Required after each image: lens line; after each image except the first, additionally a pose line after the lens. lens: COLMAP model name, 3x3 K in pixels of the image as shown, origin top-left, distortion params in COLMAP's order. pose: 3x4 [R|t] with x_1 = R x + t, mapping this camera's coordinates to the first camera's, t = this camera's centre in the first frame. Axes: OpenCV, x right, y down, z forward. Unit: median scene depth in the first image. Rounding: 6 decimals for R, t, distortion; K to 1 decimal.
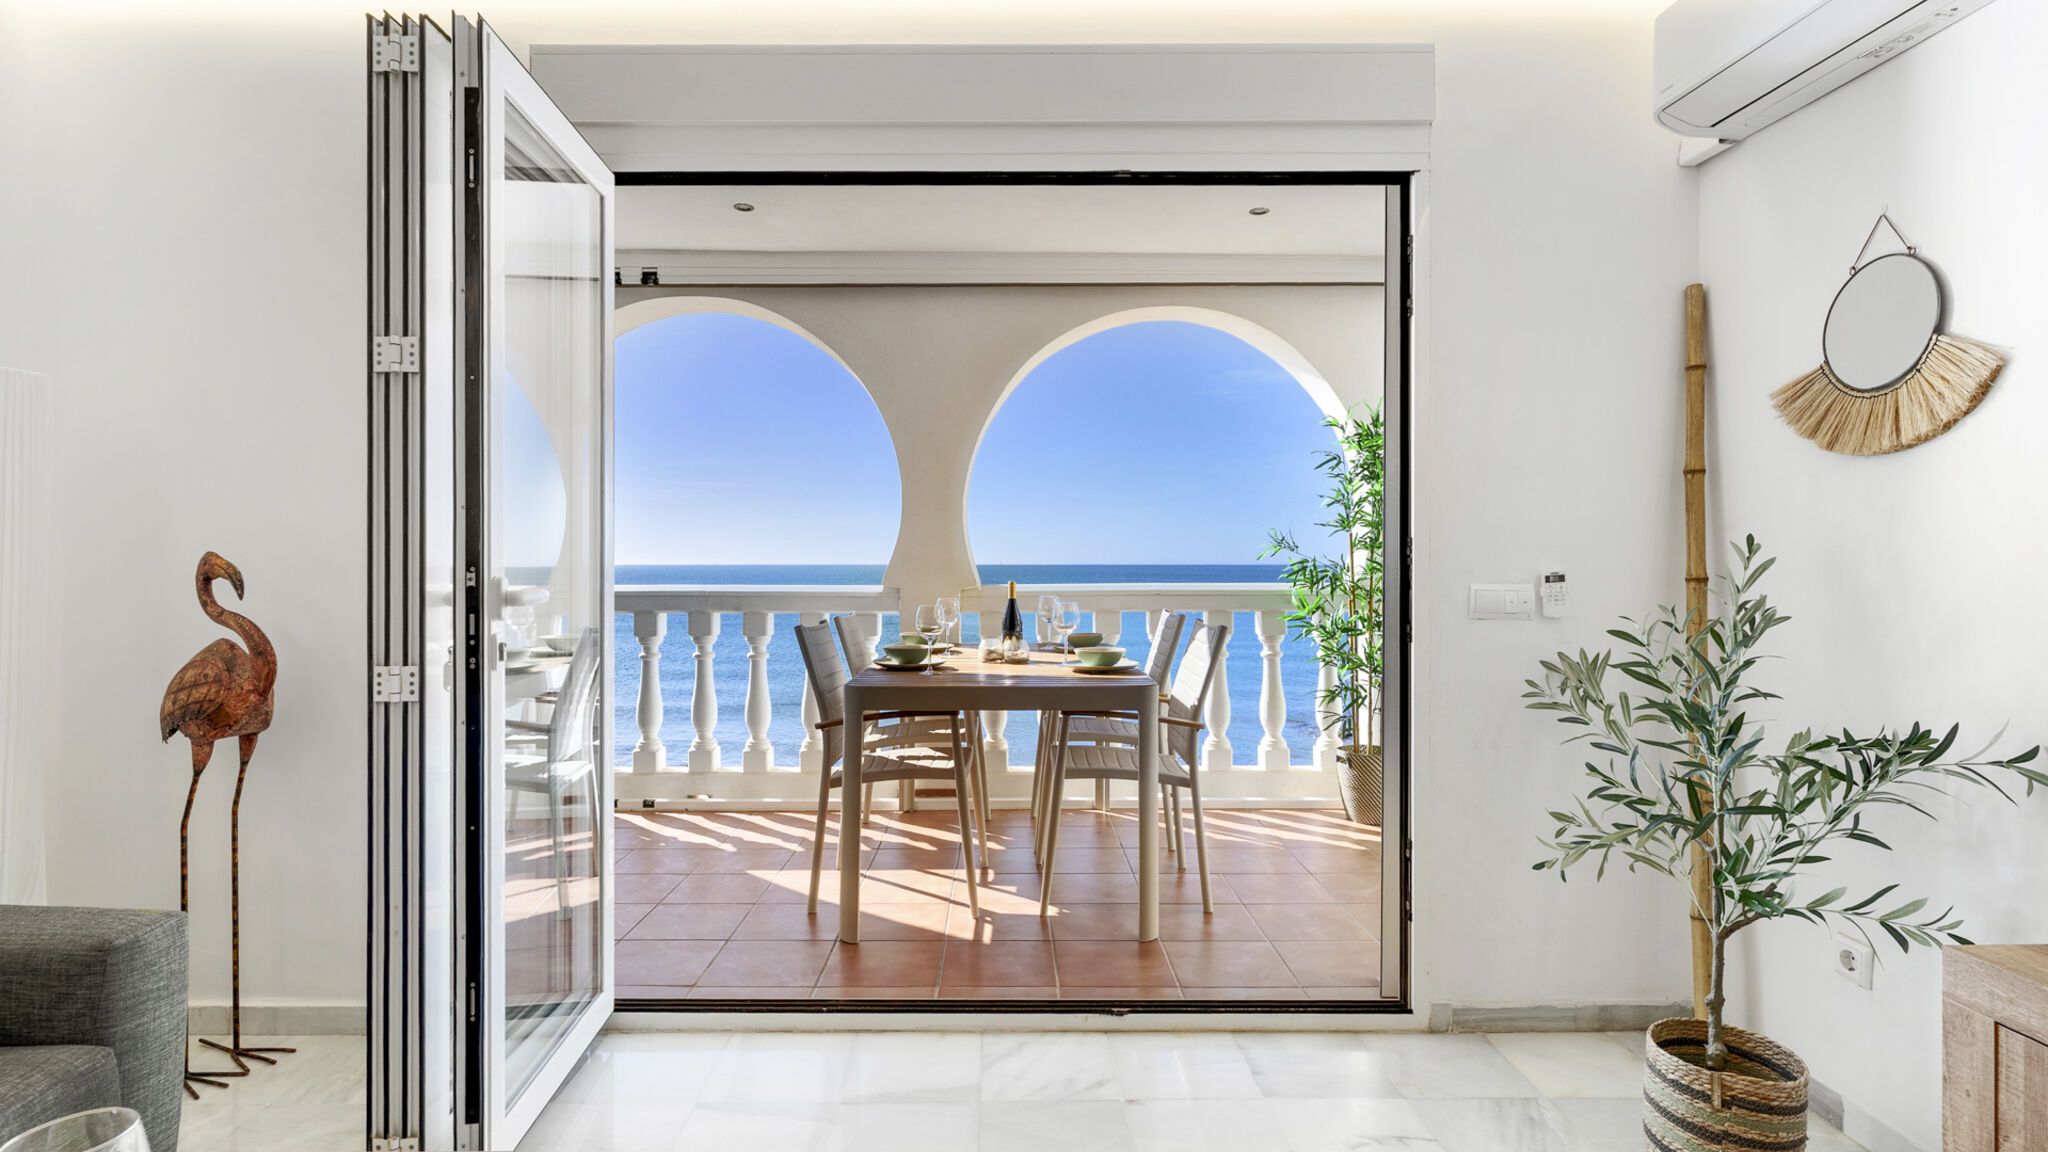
lens RADIAL K [[994.0, 0, 1017.4], [0, 994.0, 570.3], [0, 0, 1]] dist [0.002728, 0.000362]
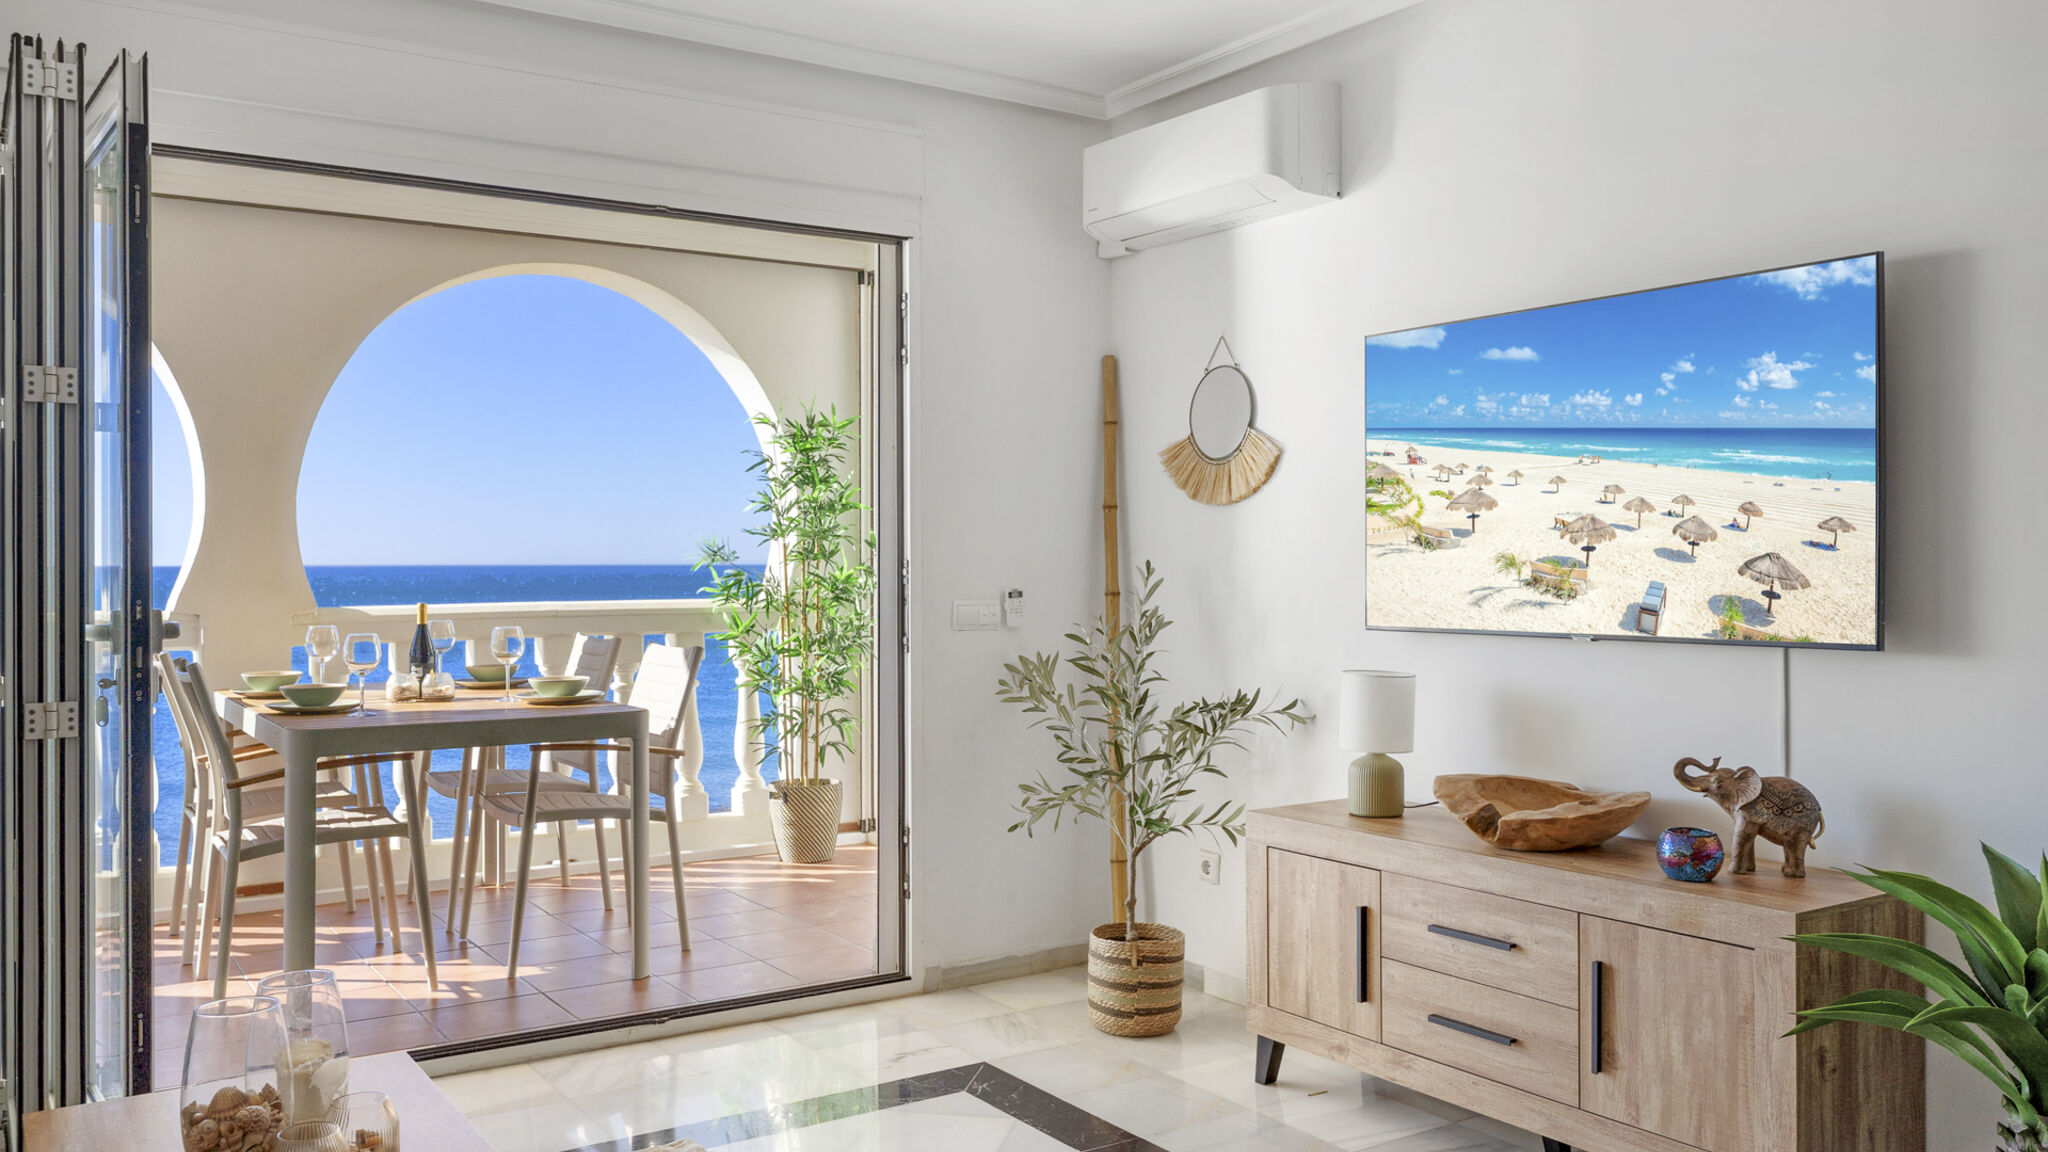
lens RADIAL K [[1600.8, 0, 1037.0], [0, 1600.8, 582.3], [0, 0, 1]] dist [0.000639, -0.005014]
pose [[0.835245, -0.008889, 0.549806, -0.599084], [0.005868, 0.999956, 0.007253, -0.024581], [-0.549847, -0.002832, 0.835261, -0.748908]]
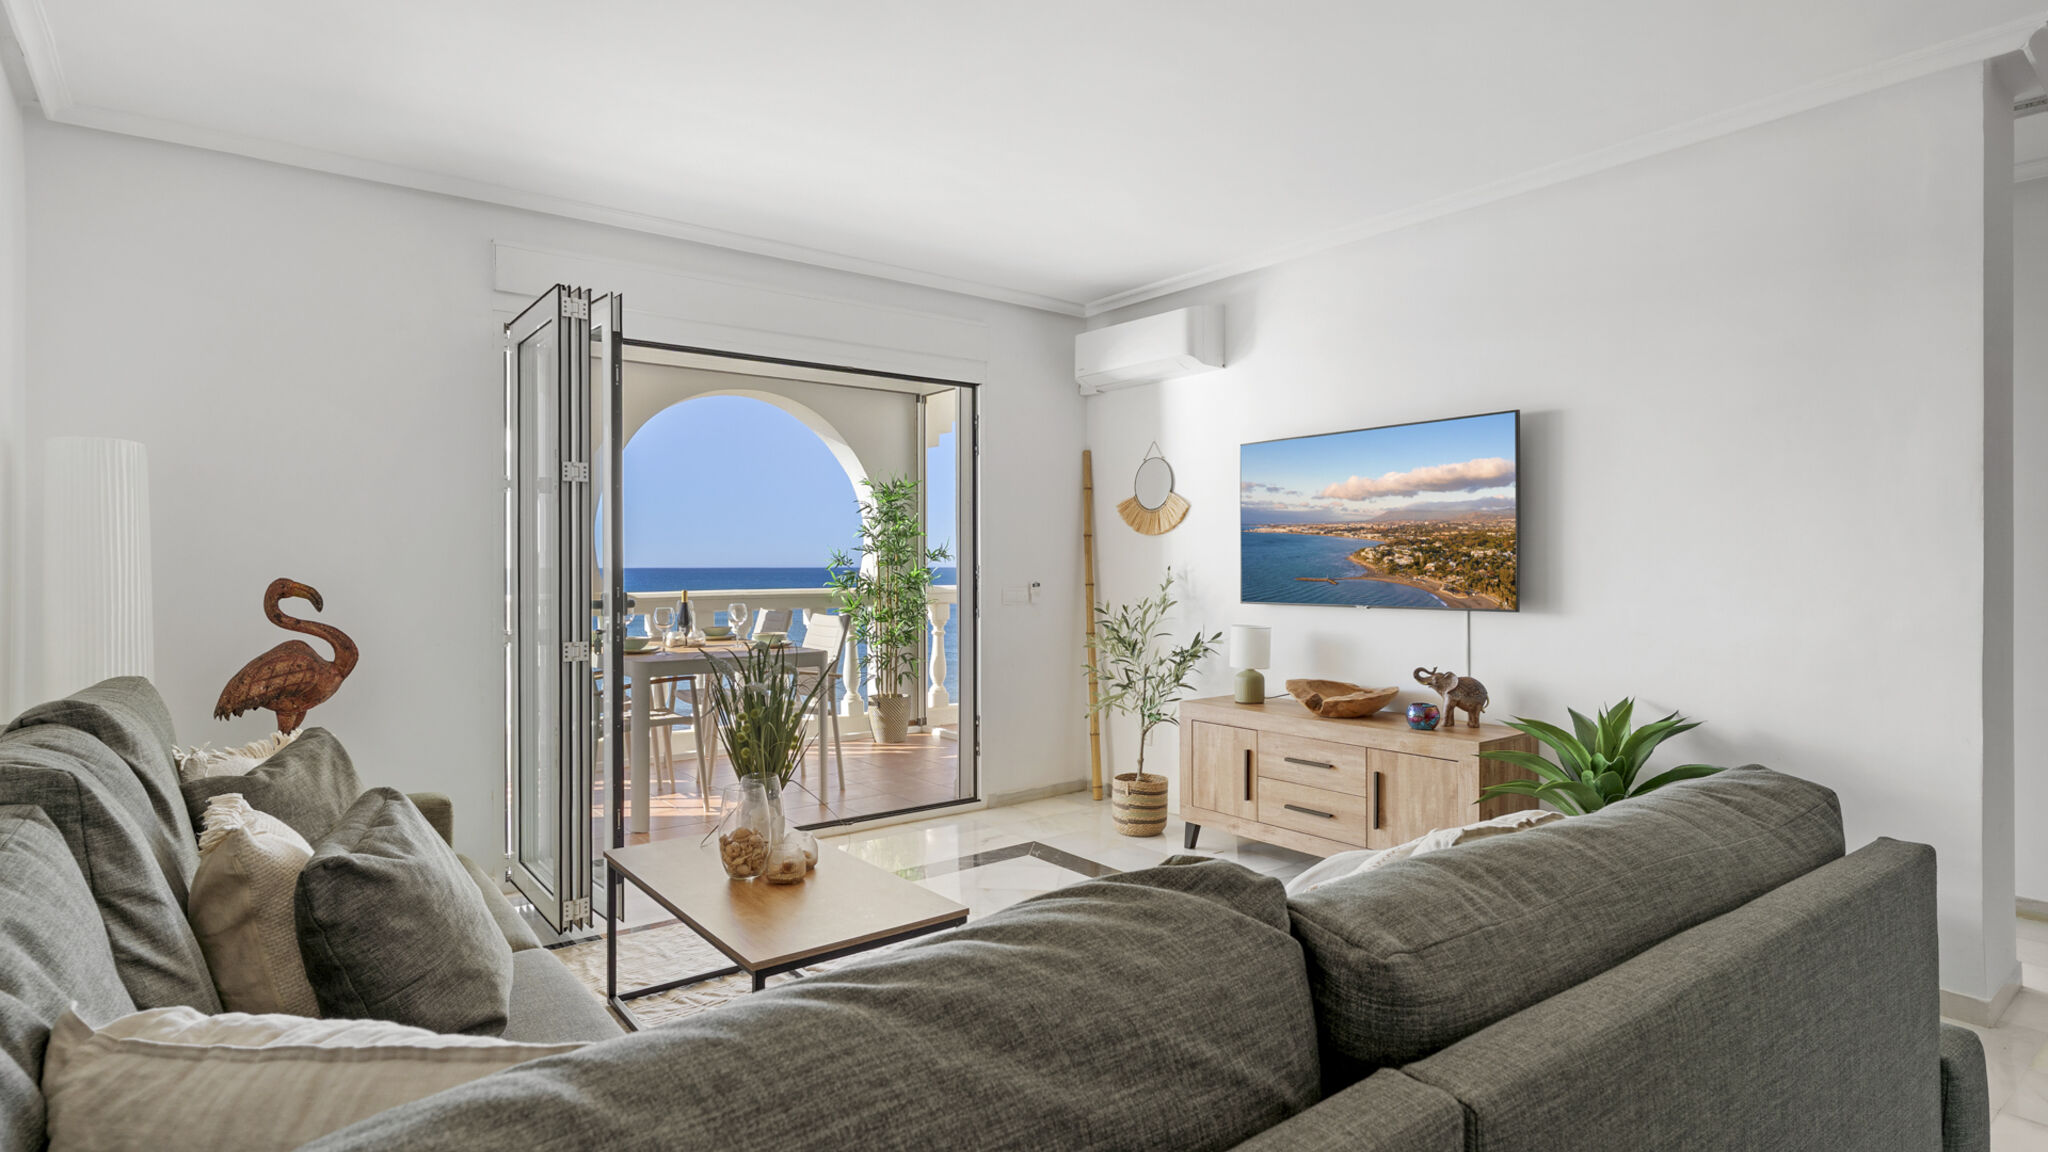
lens RADIAL K [[1034.4, 0, 1024.9], [0, 1034.4, 585.2], [0, 0, 1]] dist [-0.001898, -0.000239]
pose [[0.794517, -0.012851, 0.607106, -0.995144], [0.005721, 0.999890, 0.013677, -0.026141], [-0.607215, -0.007393, 0.794503, -0.895723]]
